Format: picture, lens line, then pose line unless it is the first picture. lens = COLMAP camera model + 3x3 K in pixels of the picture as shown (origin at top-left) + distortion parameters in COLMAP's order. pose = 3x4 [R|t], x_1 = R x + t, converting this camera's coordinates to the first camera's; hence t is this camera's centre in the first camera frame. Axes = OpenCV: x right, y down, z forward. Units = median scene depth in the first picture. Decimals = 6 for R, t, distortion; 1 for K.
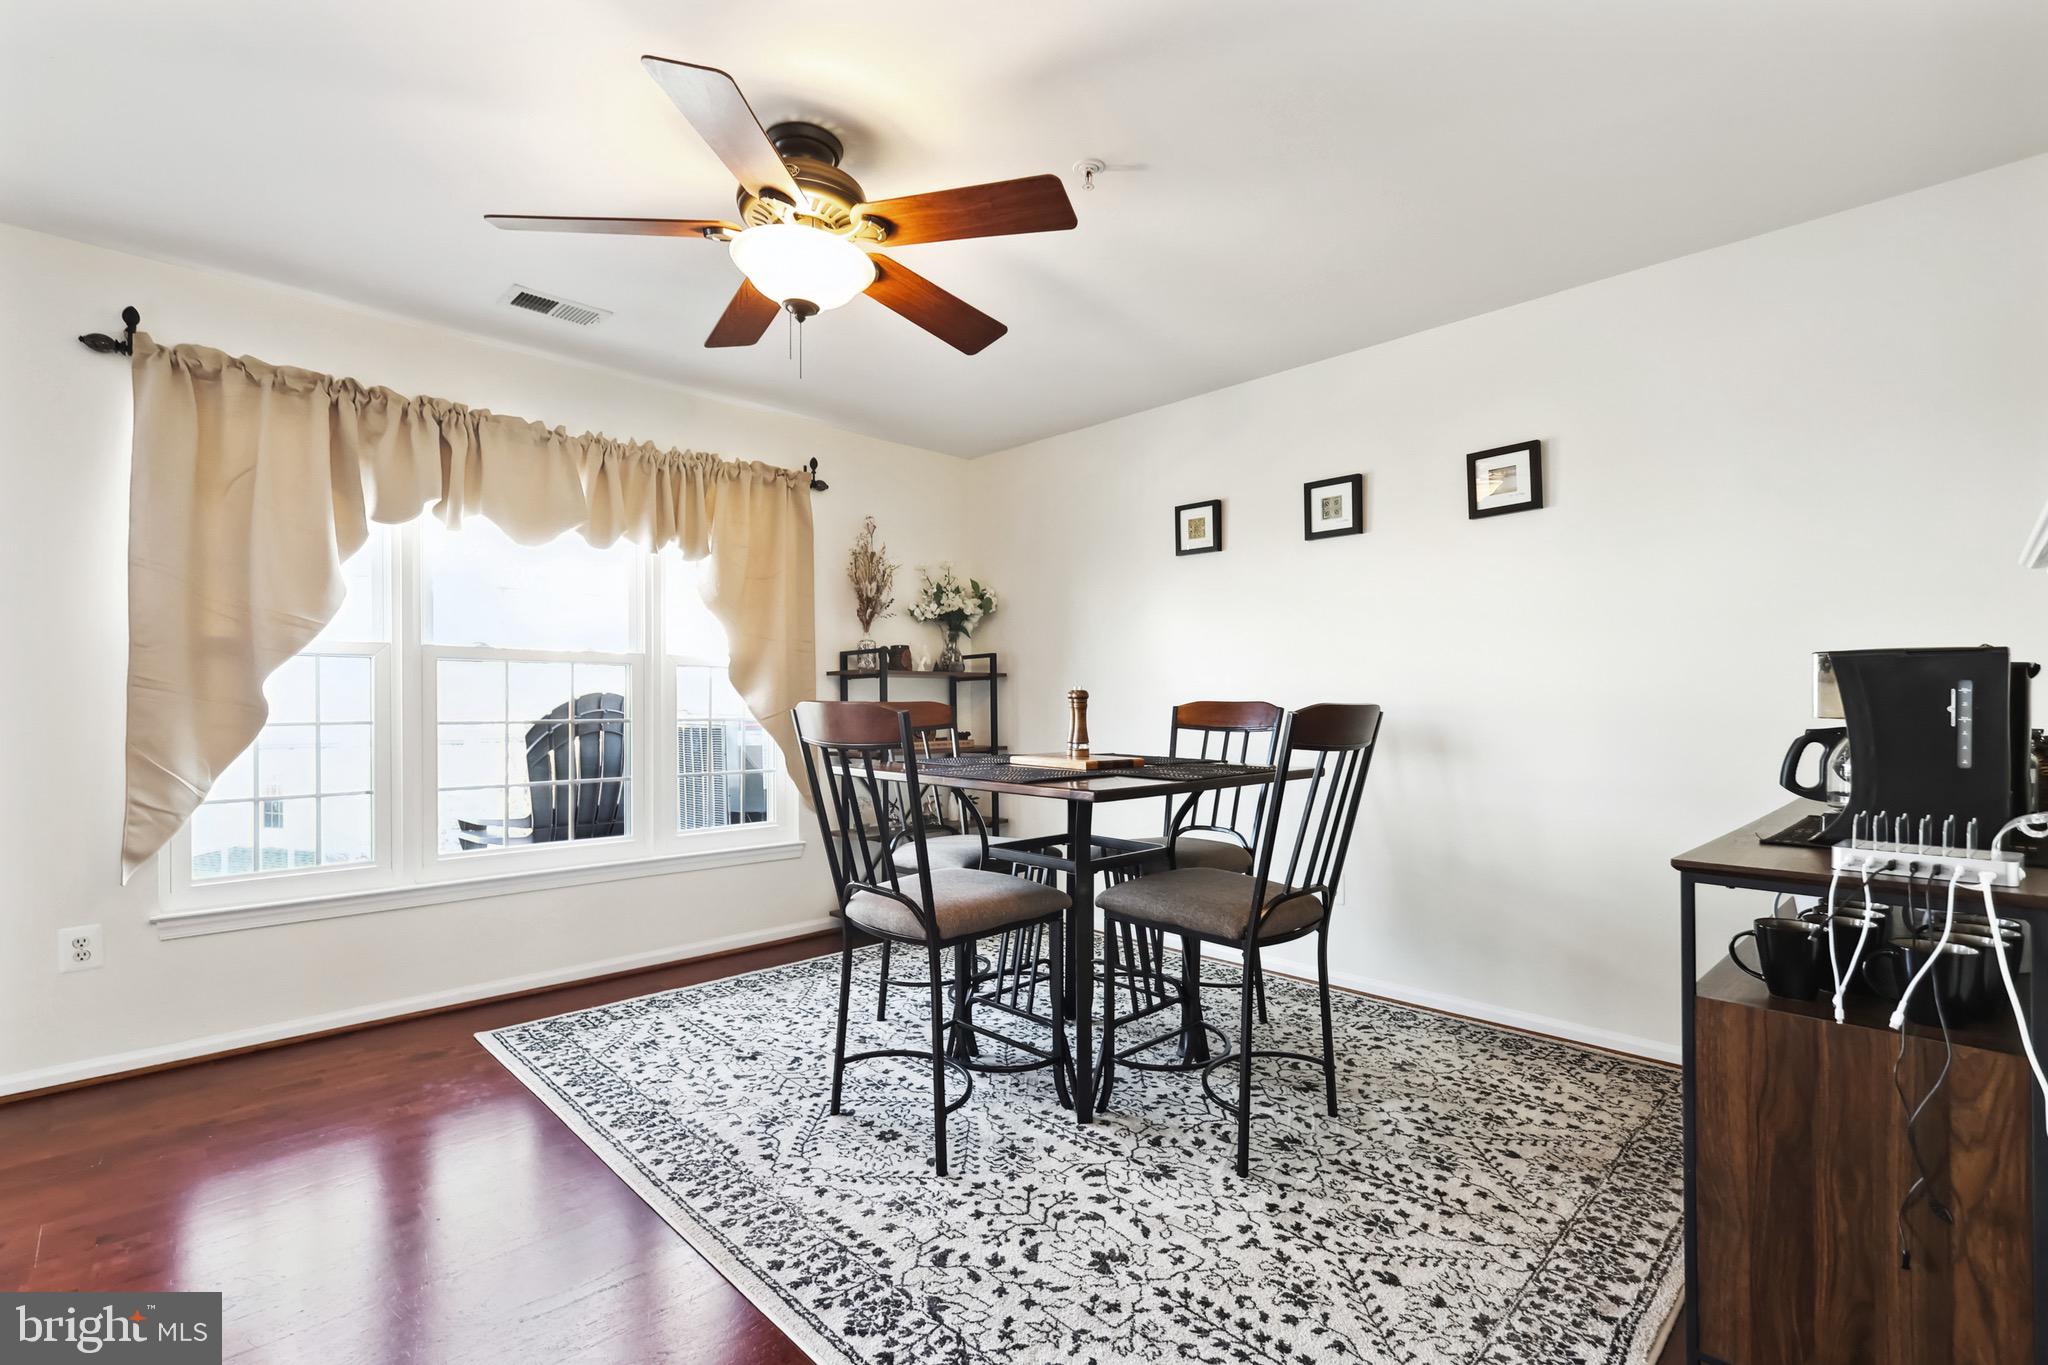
lens RADIAL K [[909.3, 0, 1030.4], [0, 909.3, 698.5], [0, 0, 1]] dist [0.000981, 0.000295]
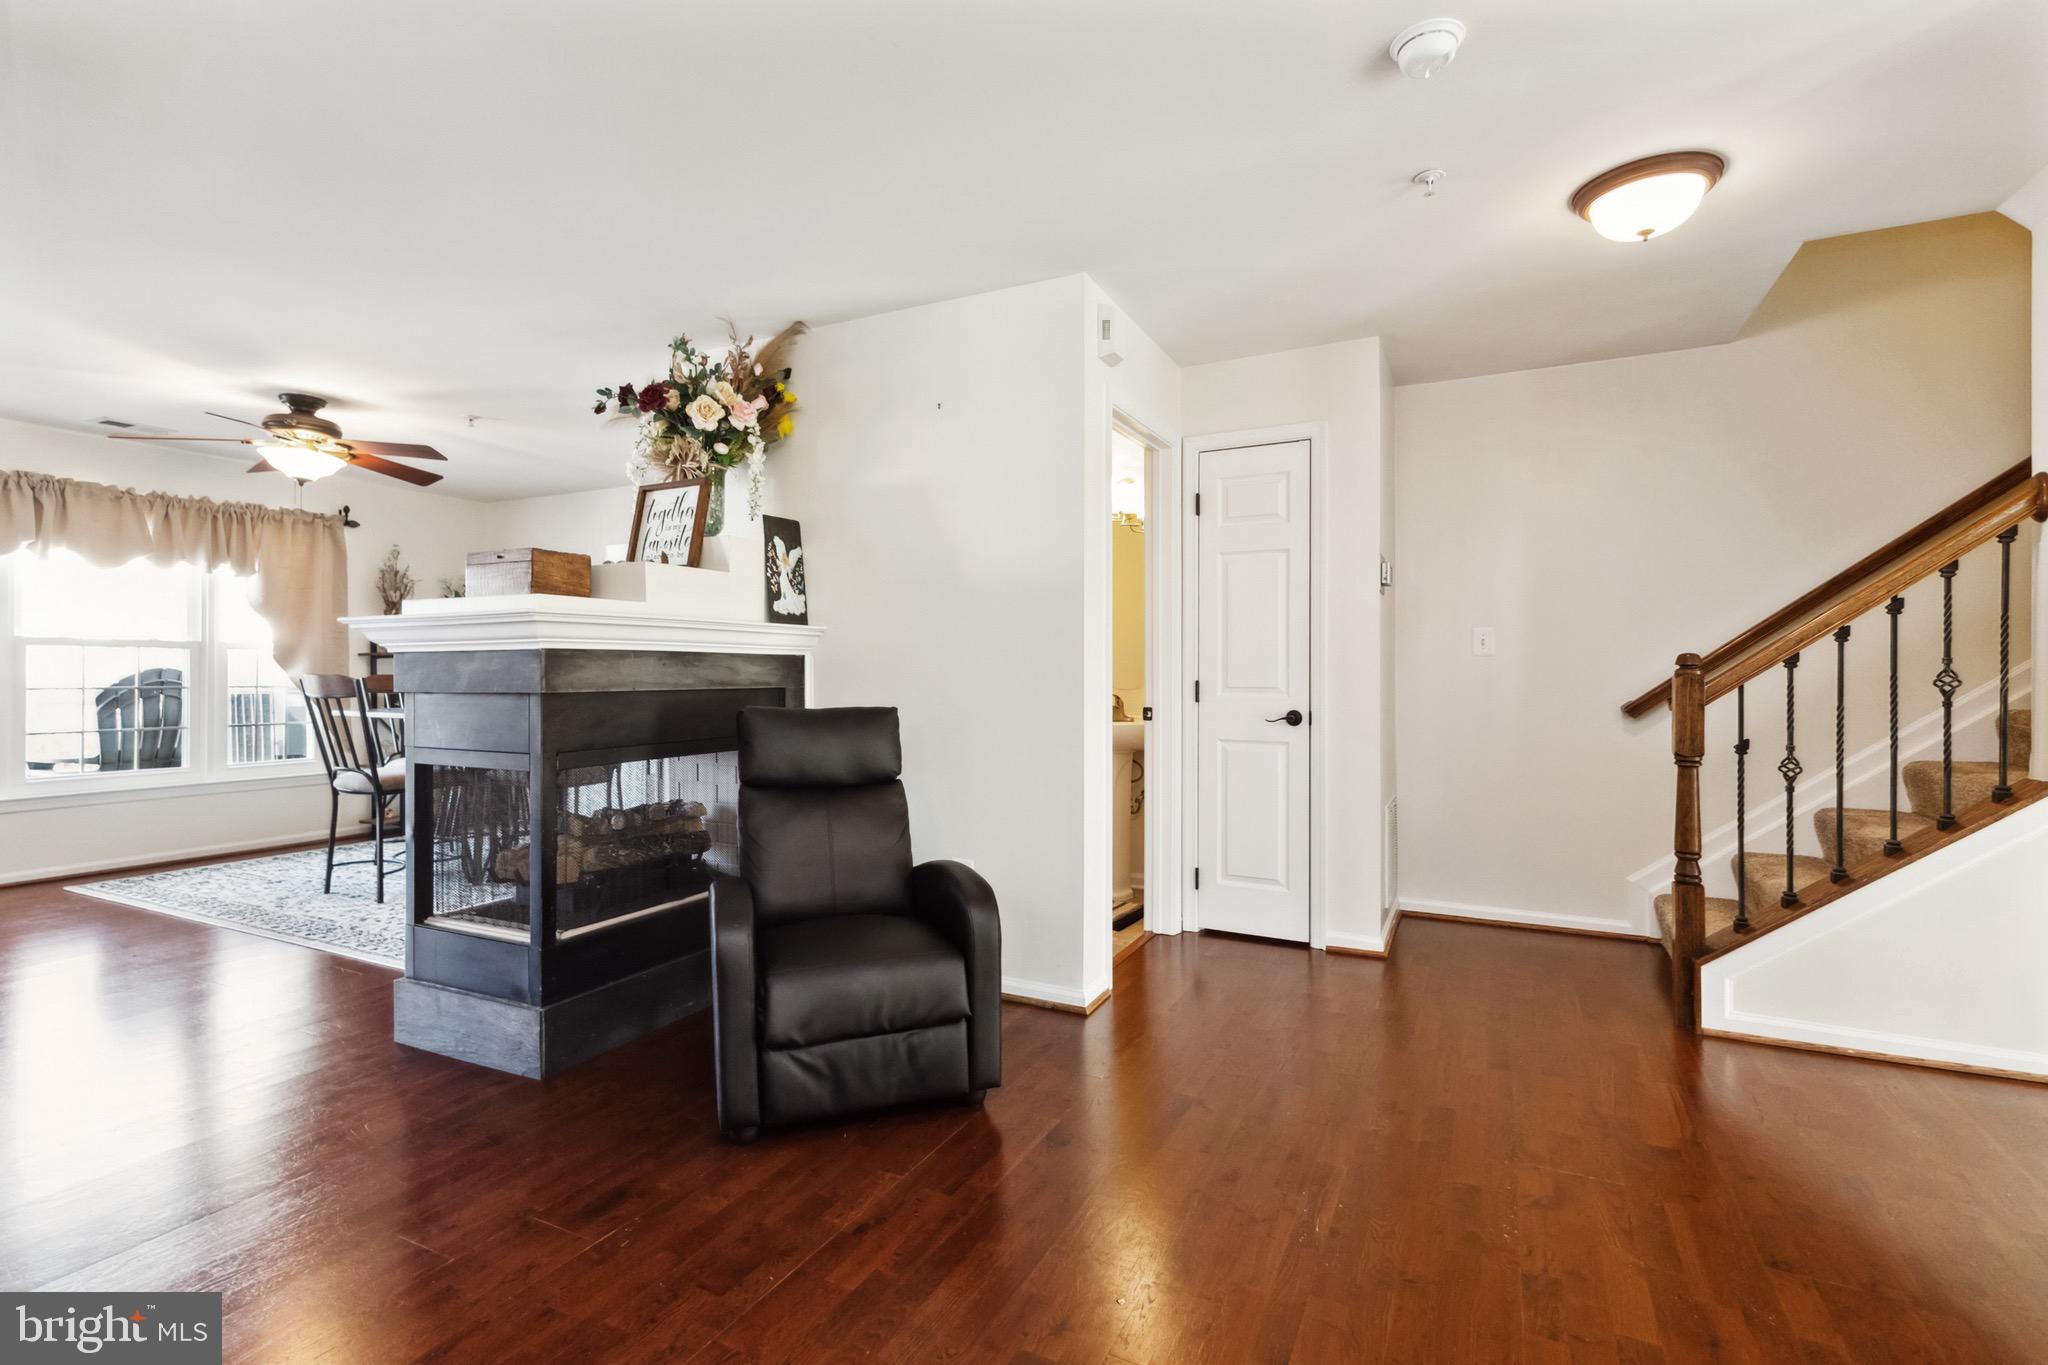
lens RADIAL K [[909.3, 0, 1020.6], [0, 909.3, 665.5], [0, 0, 1]] dist [0.000981, 0.000295]
pose [[0.943683, 0.005164, 0.330811, 0.338309], [-0.002373, 0.999958, -0.008839, -0.000569], [-0.330843, 0.007556, 0.943656, -0.820706]]
